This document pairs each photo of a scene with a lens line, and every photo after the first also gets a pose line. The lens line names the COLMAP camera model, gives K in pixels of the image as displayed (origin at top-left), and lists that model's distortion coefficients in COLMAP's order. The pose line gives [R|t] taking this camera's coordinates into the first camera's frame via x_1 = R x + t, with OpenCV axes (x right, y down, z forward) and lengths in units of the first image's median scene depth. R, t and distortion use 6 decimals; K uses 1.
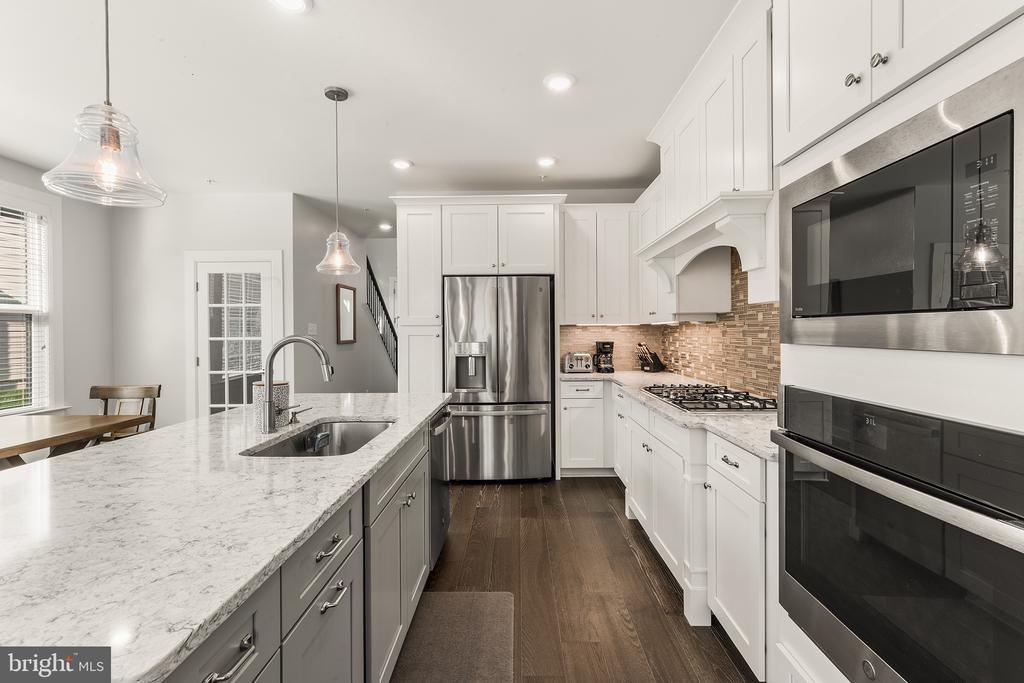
lens RADIAL K [[464.2, 0, 512.7], [0, 464.2, 333.0], [0, 0, 1]] dist [0.005073, -0.001079]
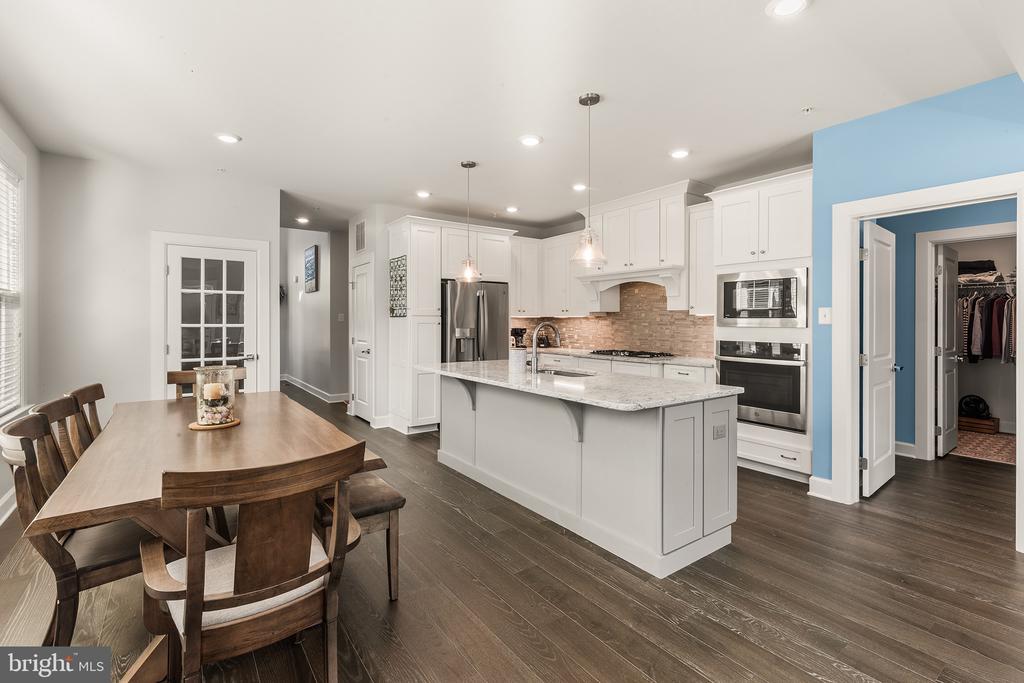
lens RADIAL K [[464.2, 0, 516.7], [0, 464.2, 320.8], [0, 0, 1]] dist [0.005073, -0.001079]
pose [[0.800761, 0.009588, 0.598907, -0.714237], [-0.006373, 0.999952, -0.007488, 0.006062], [-0.598950, 0.002179, 0.800784, -0.193399]]
